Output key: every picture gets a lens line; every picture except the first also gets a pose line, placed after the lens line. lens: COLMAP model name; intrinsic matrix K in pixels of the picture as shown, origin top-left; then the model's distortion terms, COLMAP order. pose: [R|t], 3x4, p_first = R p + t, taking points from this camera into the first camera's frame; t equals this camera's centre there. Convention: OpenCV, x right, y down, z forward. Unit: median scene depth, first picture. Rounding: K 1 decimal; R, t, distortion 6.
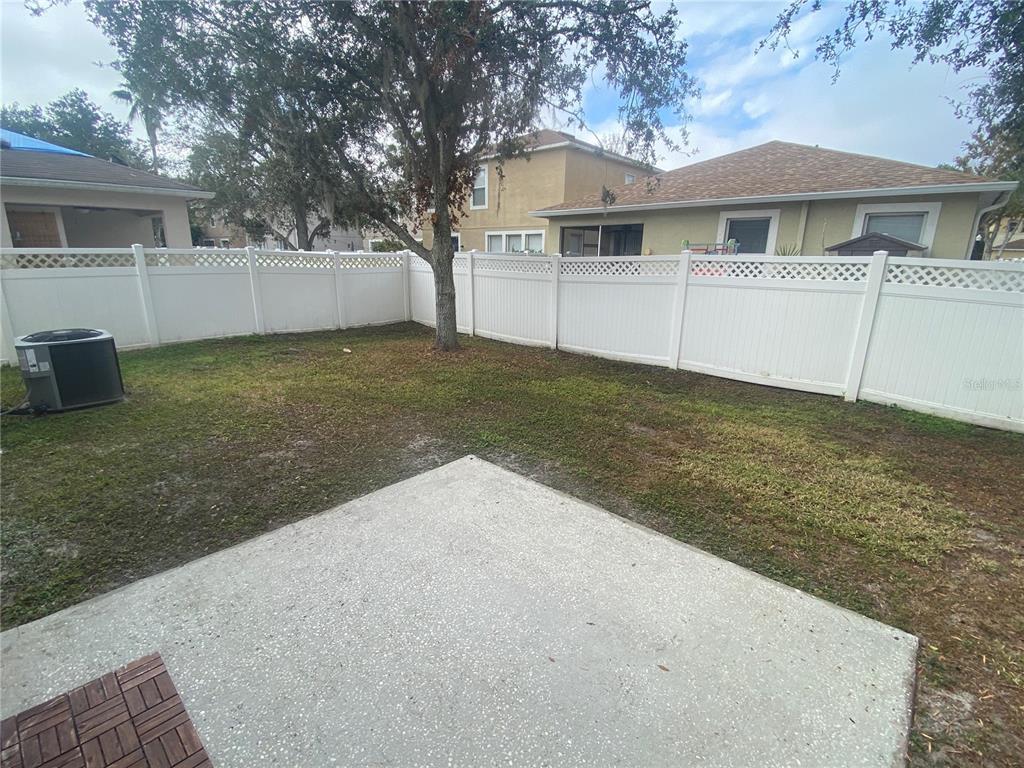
lens RADIAL K [[464.0, 0, 512.0], [0, 464.0, 384.0], [0, 0, 1]] dist [0.022194, -0.021298]
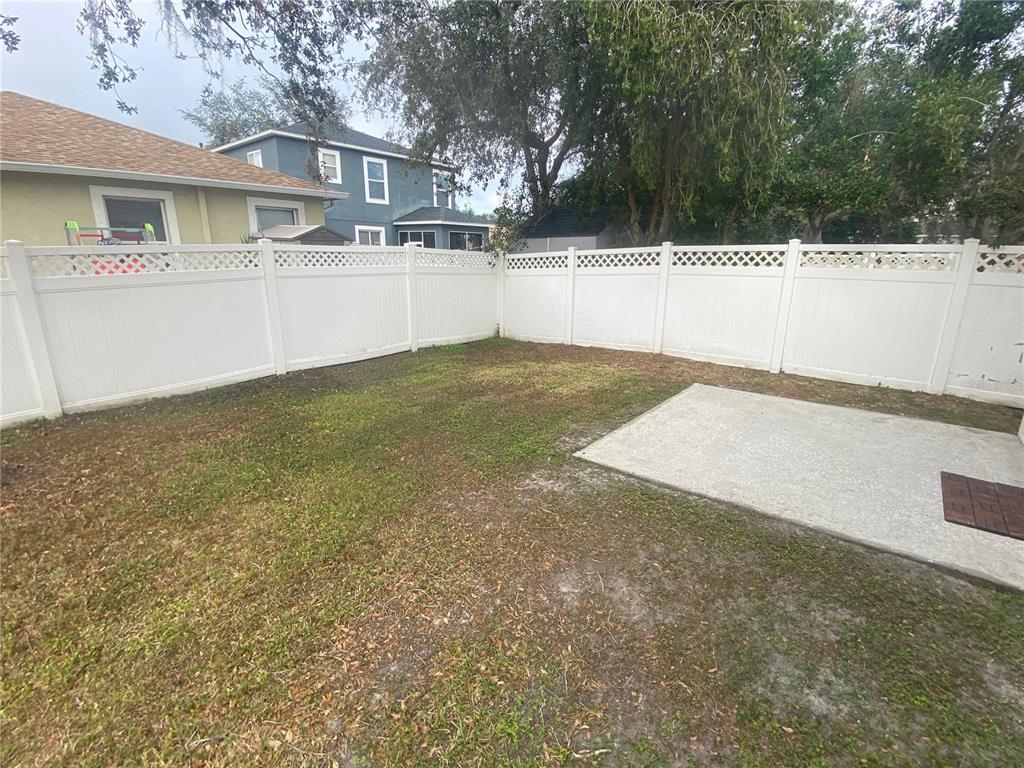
lens RADIAL K [[464.0, 0, 512.0], [0, 464.0, 384.0], [0, 0, 1]] dist [0.022194, -0.021298]
pose [[-0.021540, -0.287763, 0.957460, -0.663074], [0.262359, 0.922492, 0.283155, -0.198379], [-0.964730, 0.257297, 0.055627, 0.704559]]
